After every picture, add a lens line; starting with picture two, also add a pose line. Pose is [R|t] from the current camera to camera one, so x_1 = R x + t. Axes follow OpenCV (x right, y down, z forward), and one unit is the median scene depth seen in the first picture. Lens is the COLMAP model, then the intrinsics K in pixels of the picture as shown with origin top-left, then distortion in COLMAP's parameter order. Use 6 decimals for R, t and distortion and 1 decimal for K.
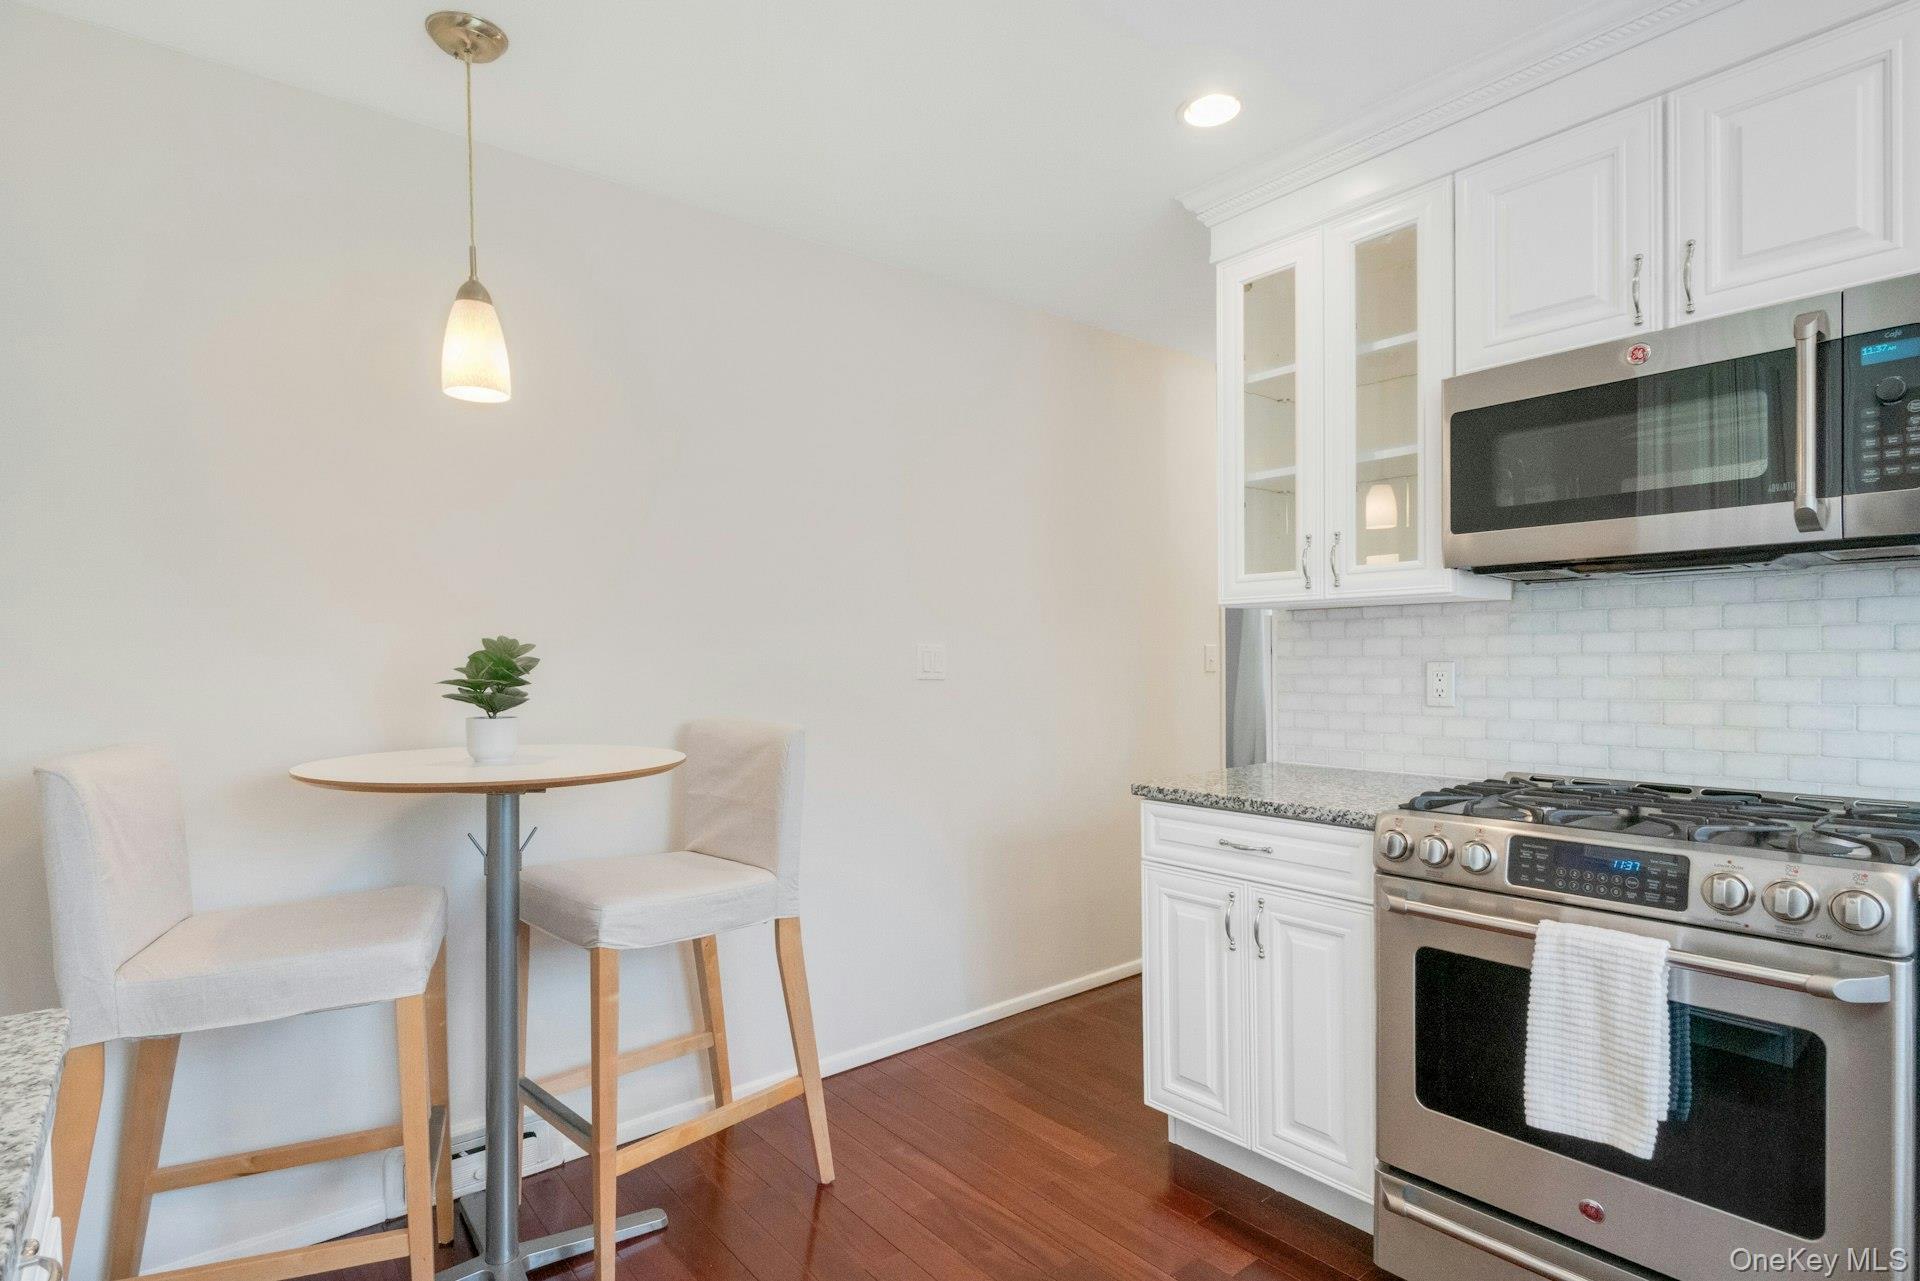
lens RADIAL K [[956.4, 0, 943.0], [0, 956.4, 670.5], [0, 0, 1]] dist [-0.006123, -0.002374]
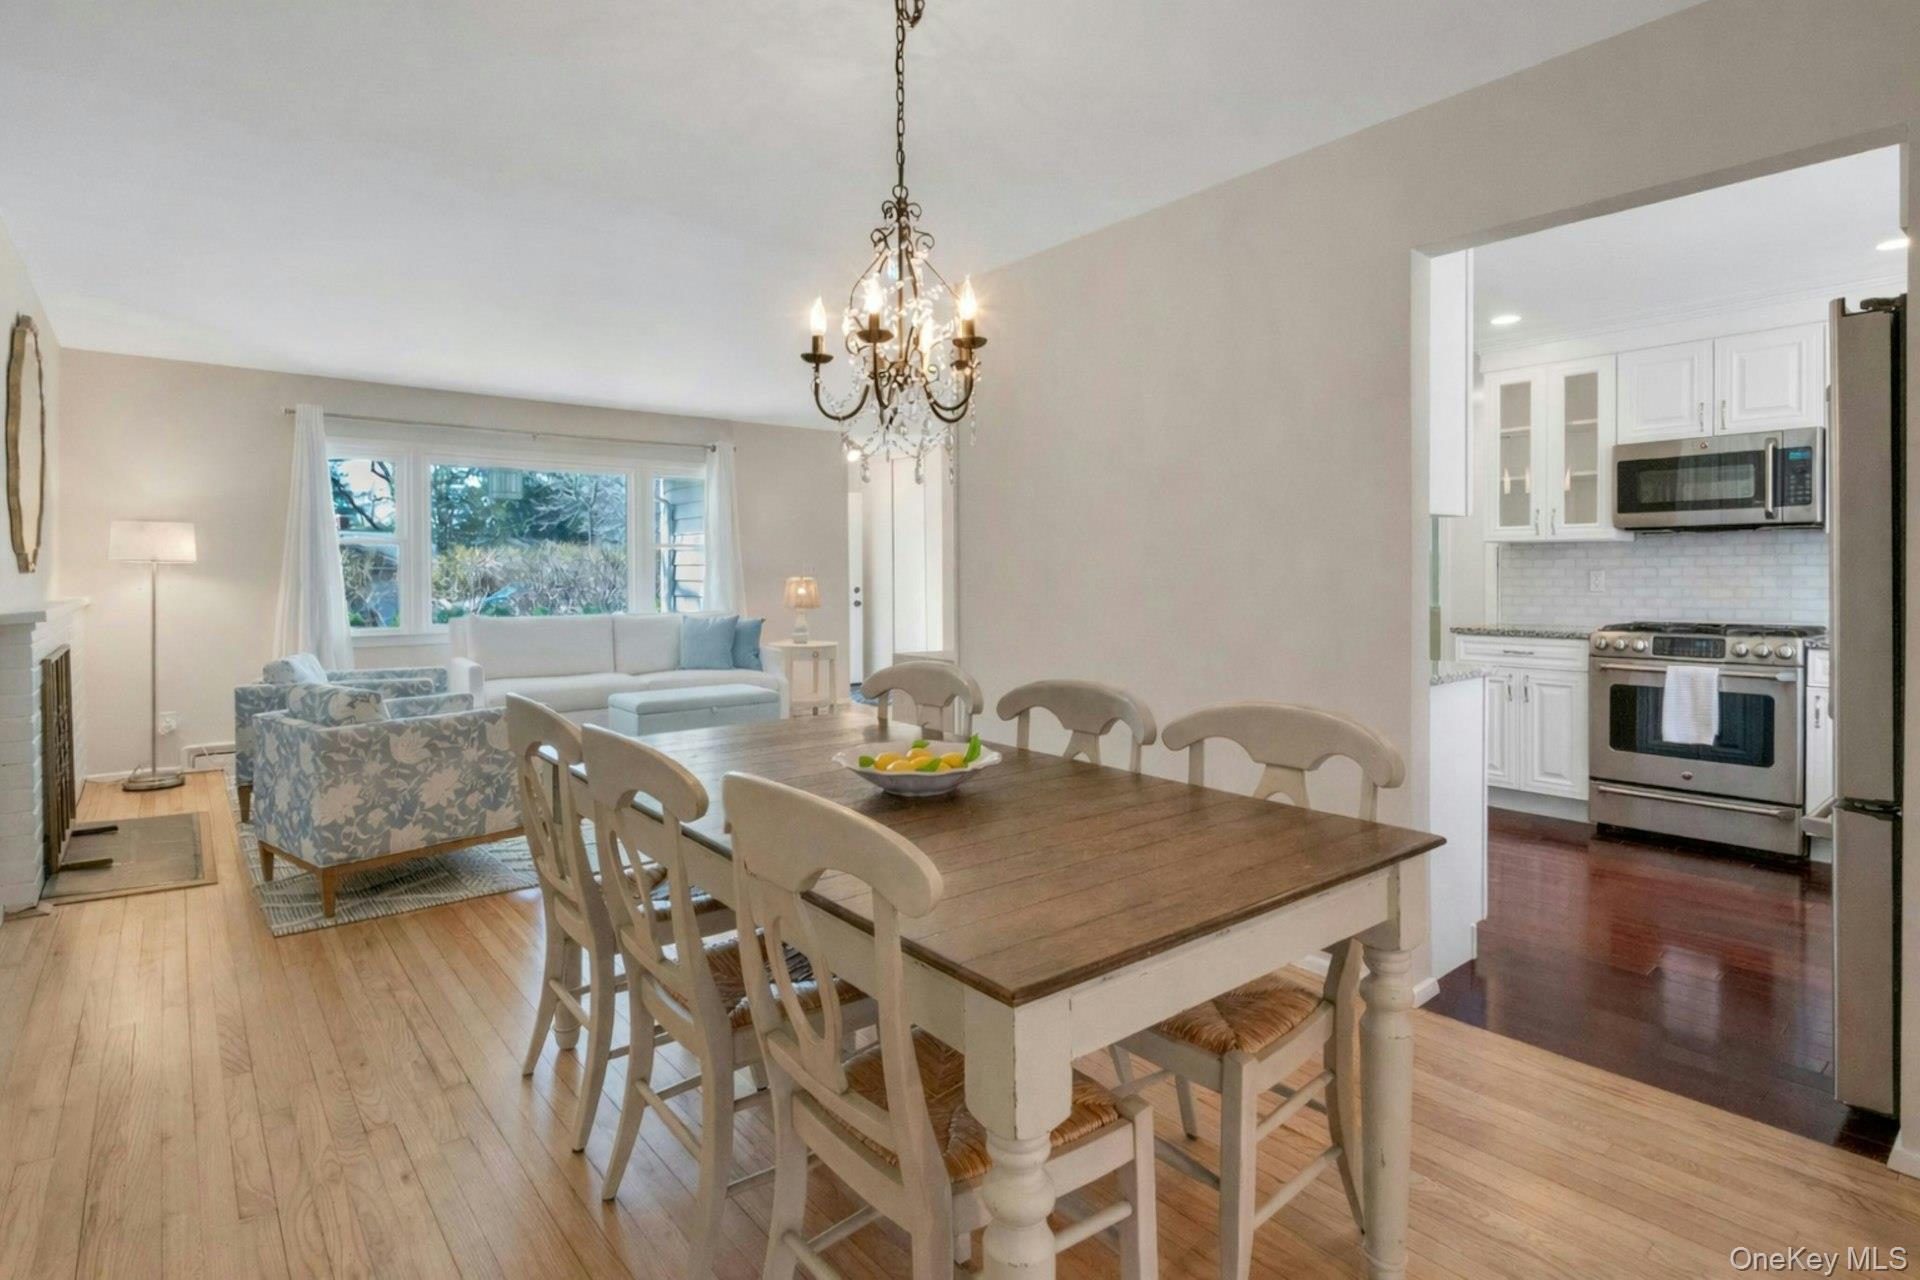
lens RADIAL K [[956.4, 0, 932.8], [0, 956.4, 584.2], [0, 0, 1]] dist [-0.006123, -0.002374]
pose [[0.999934, 0.009340, 0.006706, -1.106366], [-0.009309, 0.999946, -0.004677, 0.052380], [-0.006749, 0.004614, 0.999967, -1.256253]]
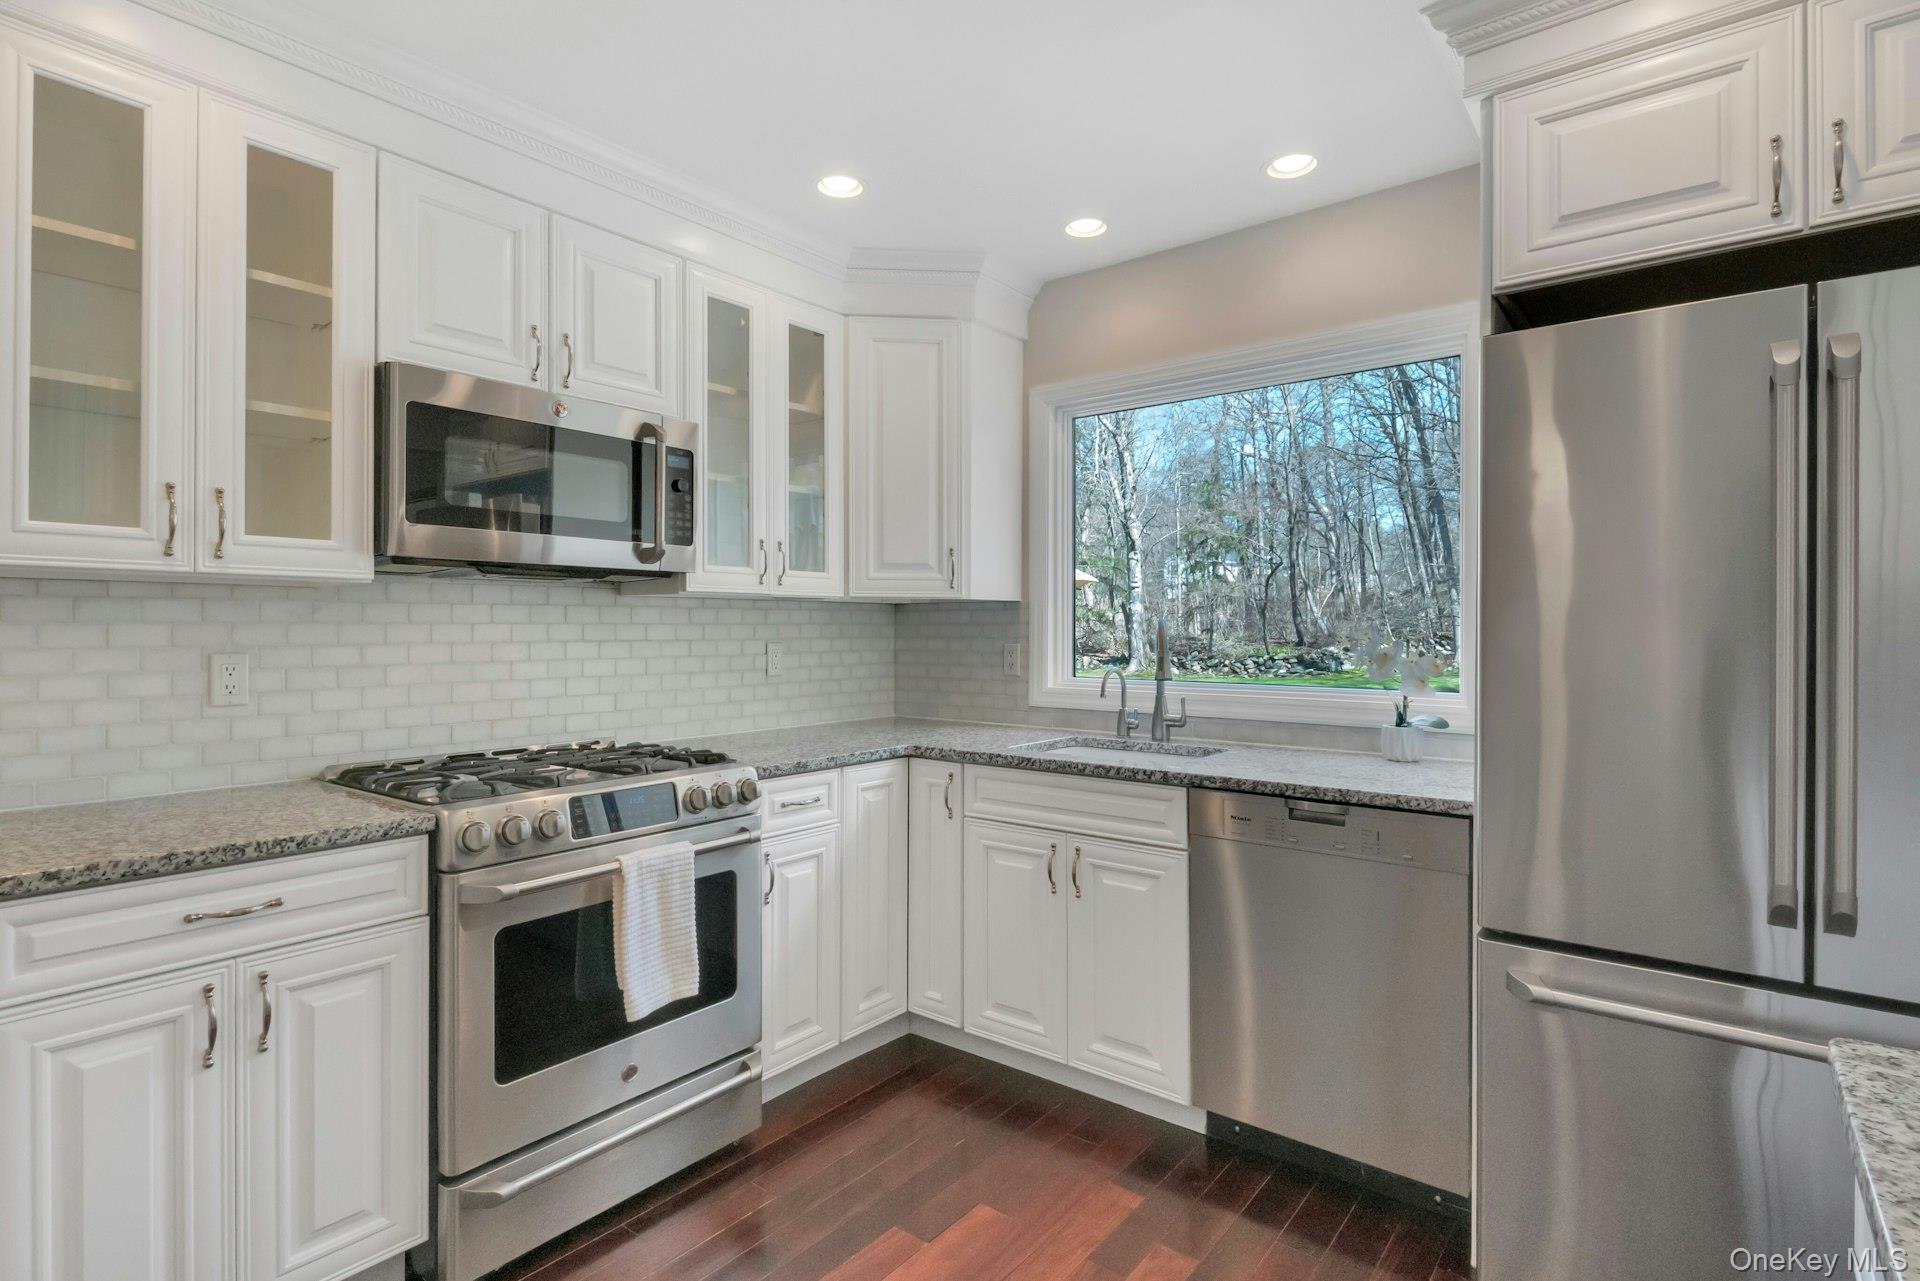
lens RADIAL K [[956.4, 0, 948.4], [0, 956.4, 628.3], [0, 0, 1]] dist [-0.006123, -0.002374]
pose [[-0.232027, 0.013882, 0.972610, -0.538039], [0.018693, 0.999777, -0.009810, -0.013014], [-0.972530, 0.015905, -0.232235, 0.670644]]
